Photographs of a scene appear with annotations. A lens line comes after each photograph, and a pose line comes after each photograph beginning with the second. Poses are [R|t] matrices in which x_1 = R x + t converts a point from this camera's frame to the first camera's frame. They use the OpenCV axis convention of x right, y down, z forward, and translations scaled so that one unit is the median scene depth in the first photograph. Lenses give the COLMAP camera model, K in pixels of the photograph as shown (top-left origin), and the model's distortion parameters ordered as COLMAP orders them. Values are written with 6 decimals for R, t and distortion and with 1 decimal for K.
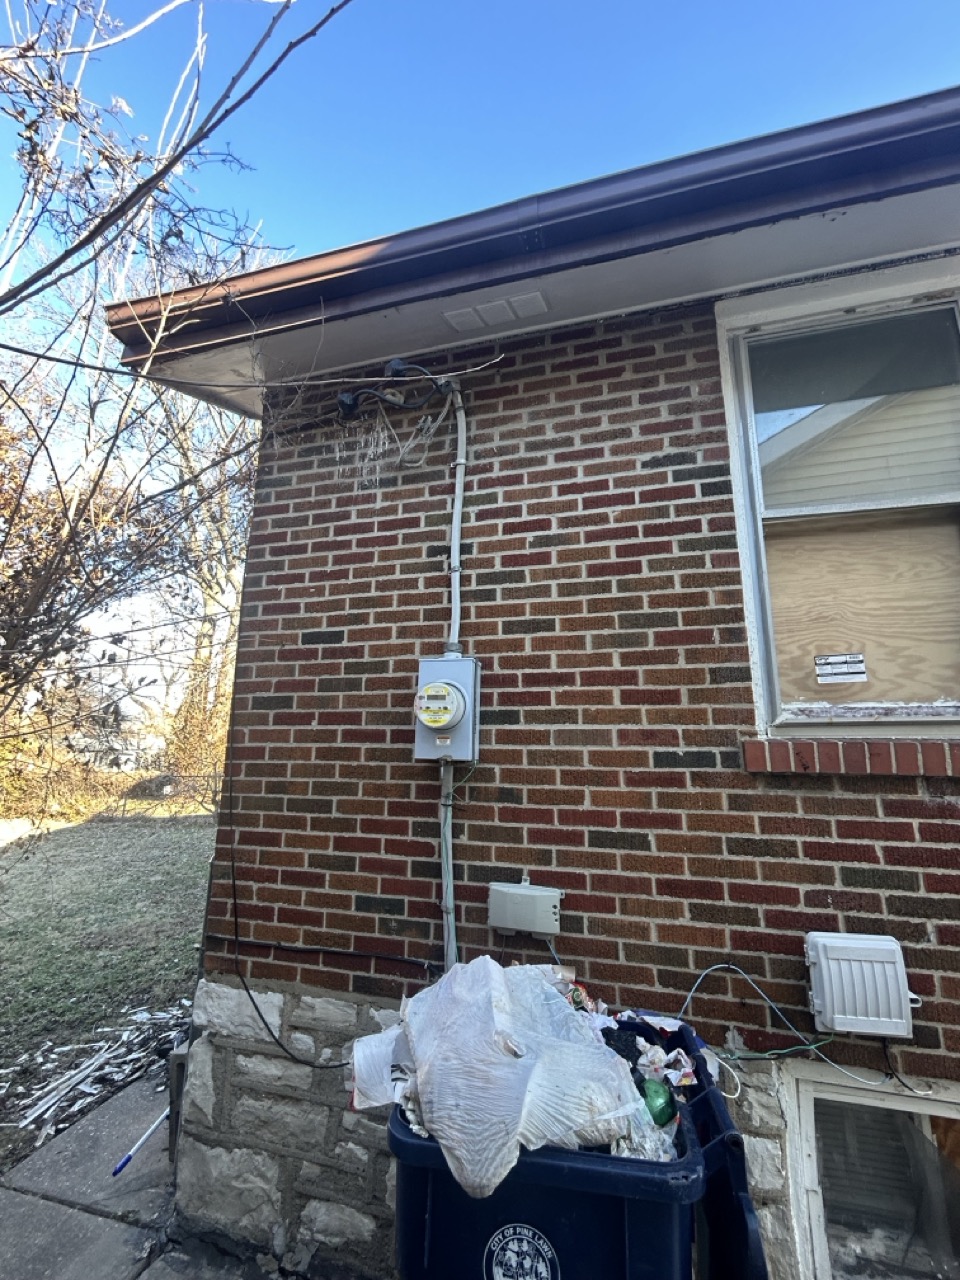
lens RADIAL K [[518.1, 0, 486.6], [0, 518.1, 638.6], [0, 0, 1]] dist [-0.000591, -0.000148]
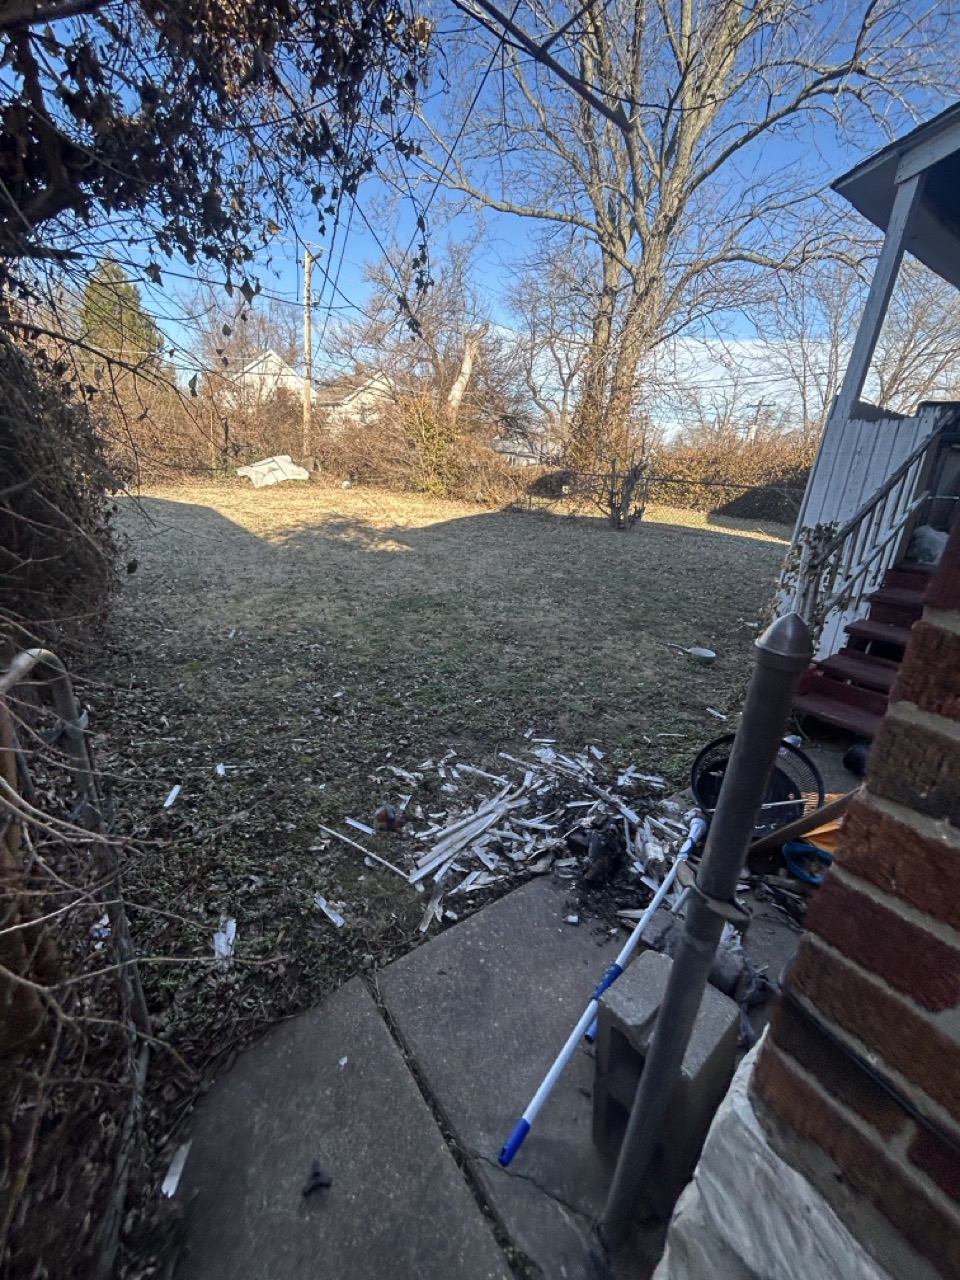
lens RADIAL K [[518.1, 0, 481.8], [0, 518.1, 634.9], [0, 0, 1]] dist [-0.000591, -0.000148]
pose [[0.769150, 0.254756, -0.586095, -0.353679], [0.073416, 0.875813, 0.477033, 0.212595], [0.634837, -0.409939, 0.654929, 0.537799]]
